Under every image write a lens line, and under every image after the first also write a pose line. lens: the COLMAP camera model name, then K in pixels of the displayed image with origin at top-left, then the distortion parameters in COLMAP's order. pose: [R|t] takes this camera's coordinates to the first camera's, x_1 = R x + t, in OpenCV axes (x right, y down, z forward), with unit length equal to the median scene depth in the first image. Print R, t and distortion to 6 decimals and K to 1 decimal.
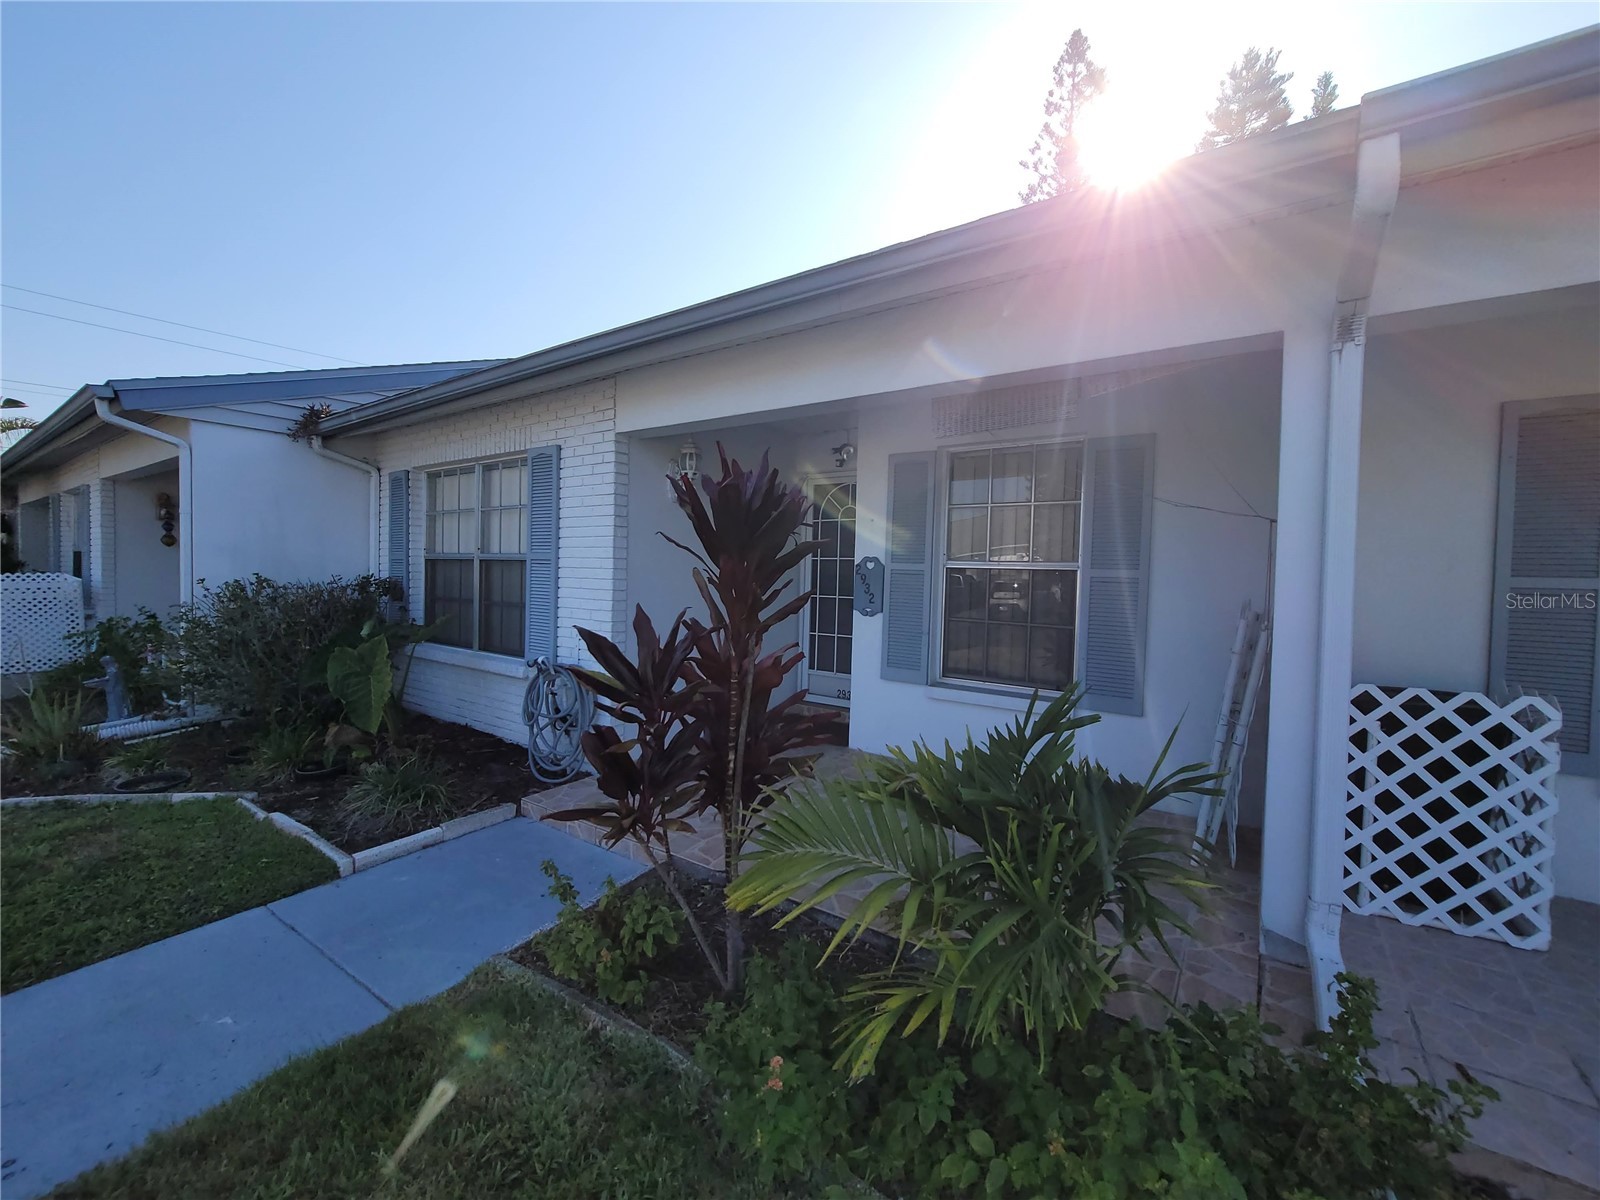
lens RADIAL K [[652.4, 0, 802.4], [0, 652.4, 598.4], [0, 0, 1]] dist [-0.000121, 0.000234]
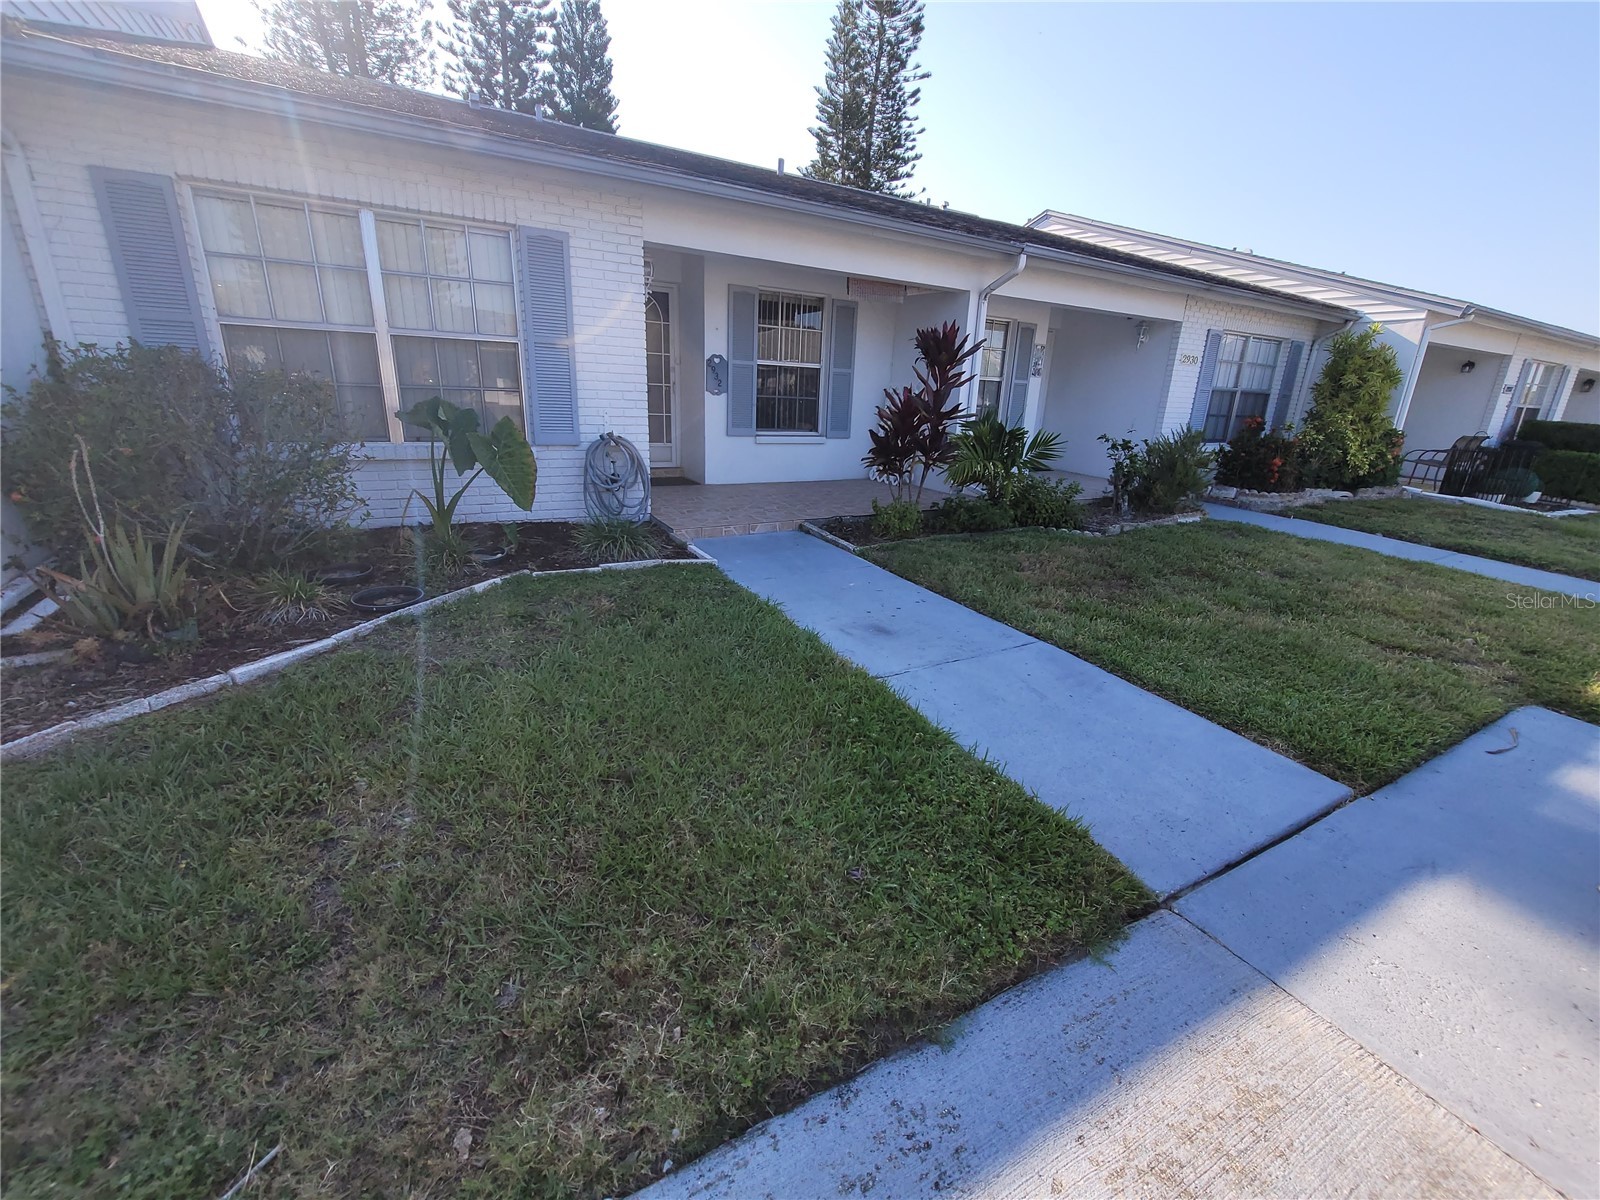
lens RADIAL K [[652.4, 0, 802.4], [0, 652.4, 598.4], [0, 0, 1]] dist [-0.000121, 0.000234]
pose [[0.433257, -0.276809, 0.857709, -1.330729], [0.002218, 0.951991, 0.306117, 0.013881], [-0.901268, -0.130725, 0.413070, 0.119147]]
